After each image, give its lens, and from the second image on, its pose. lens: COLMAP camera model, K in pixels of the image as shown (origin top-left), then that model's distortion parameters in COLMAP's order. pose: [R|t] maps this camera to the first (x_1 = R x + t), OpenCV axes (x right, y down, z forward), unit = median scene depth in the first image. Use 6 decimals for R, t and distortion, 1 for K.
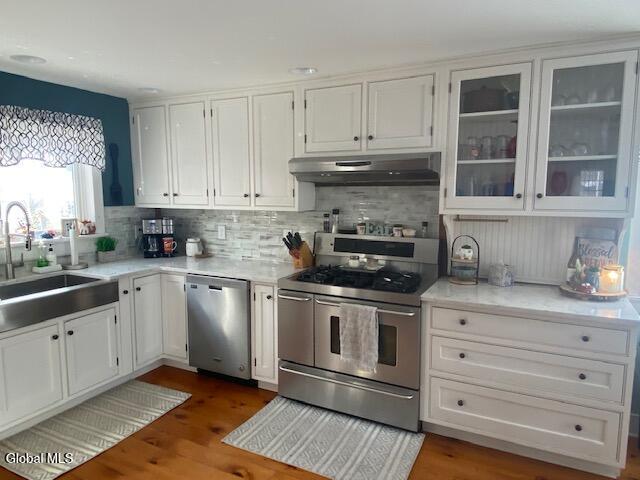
lens RADIAL K [[439.7, 0, 320.0], [0, 439.7, 240.0], [0, 0, 1]] dist [0.024775, -0.000273]
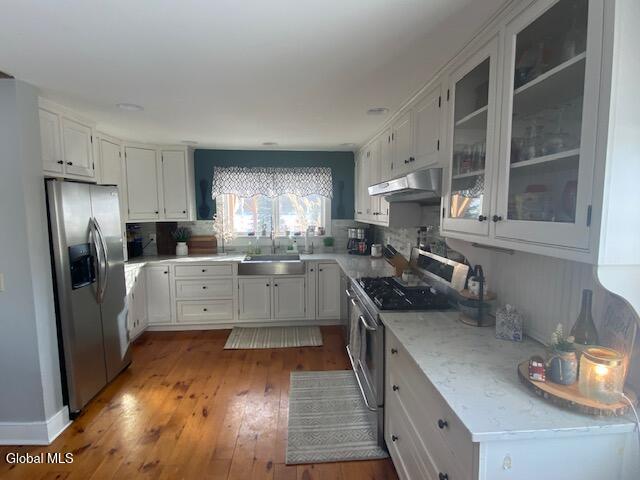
lens RADIAL K [[326.3, 0, 320.0], [0, 326.3, 240.0], [0, 0, 1]] dist [-0.000483, -0.000288]
pose [[0.516938, 0.082949, -0.851995, 0.621189], [-0.100671, 0.994278, 0.035720, -0.044011], [0.850083, 0.067306, 0.522331, 0.378117]]
